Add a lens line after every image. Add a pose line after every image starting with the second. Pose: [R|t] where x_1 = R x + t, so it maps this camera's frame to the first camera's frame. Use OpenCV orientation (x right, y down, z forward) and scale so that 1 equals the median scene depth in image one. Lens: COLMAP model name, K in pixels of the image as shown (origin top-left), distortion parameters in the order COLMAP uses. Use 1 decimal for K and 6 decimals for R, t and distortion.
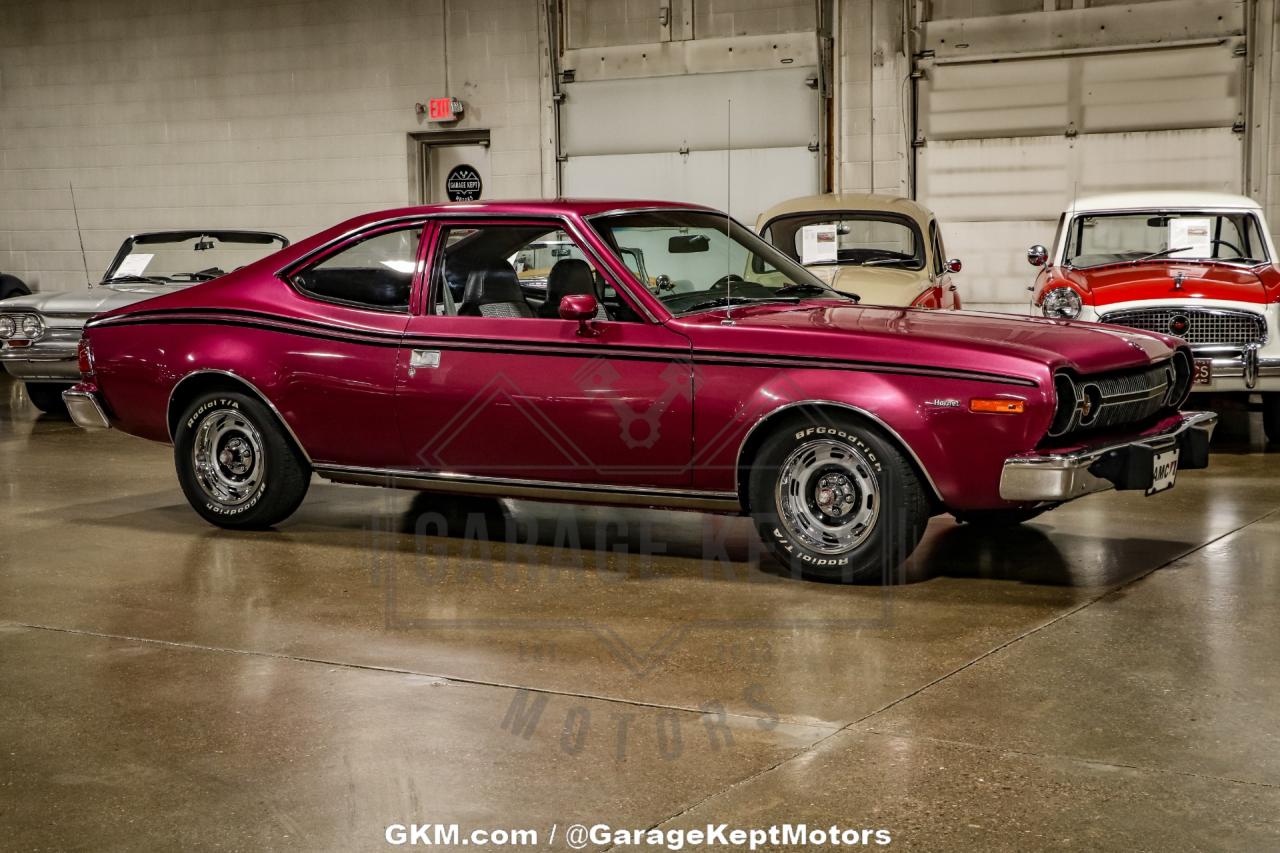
lens RADIAL K [[1994.1, 0, 690.9], [0, 1994.1, 416.4], [0, 0, 1]] dist [0.145432, 0.000000]
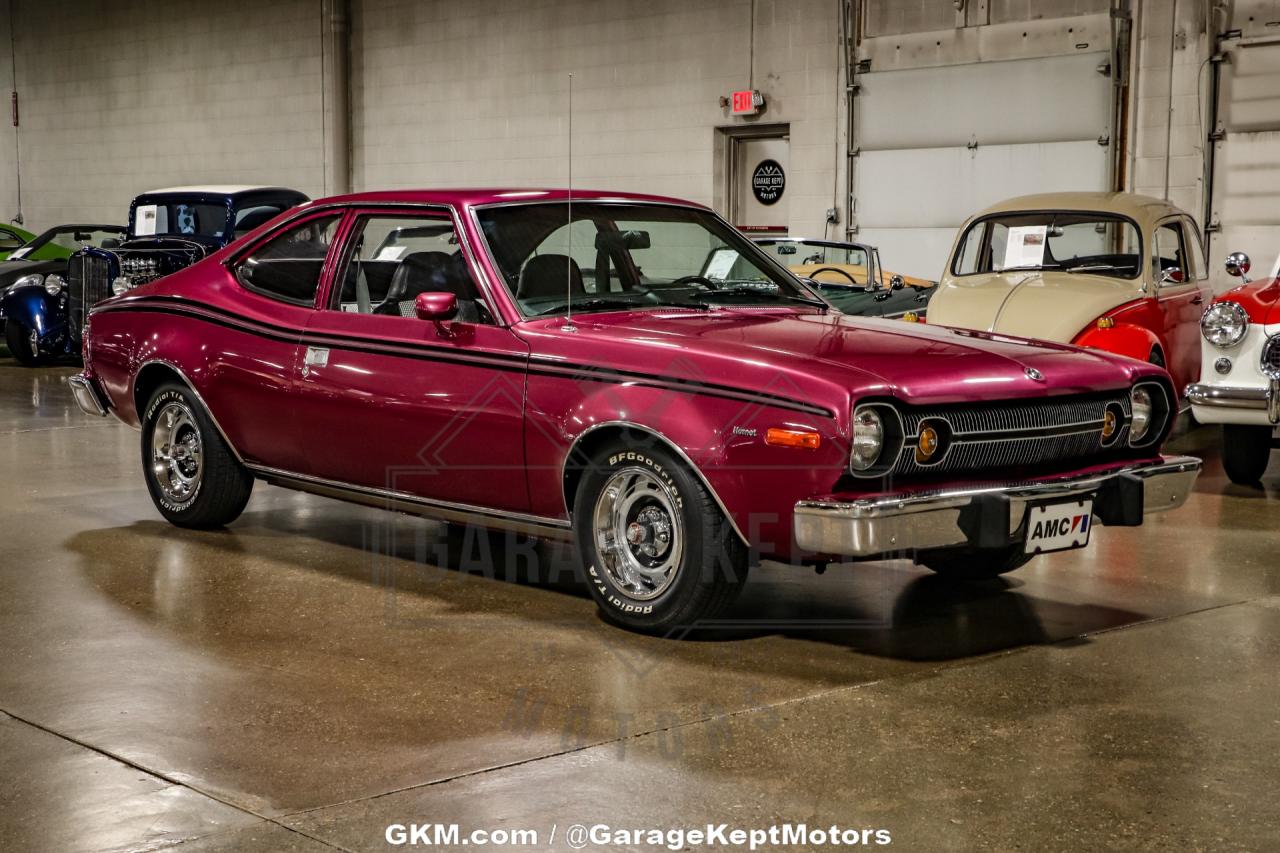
lens RADIAL K [[1994.1, 0, 639.1], [0, 1994.1, 419.5], [0, 0, 1]] dist [0.145432, 0.000000]
pose [[0.957145, 0.046141, -0.285908, 0.126920], [-0.045763, 0.998920, 0.008007, -0.006450], [0.285969, 0.005420, 0.958223, 0.068665]]
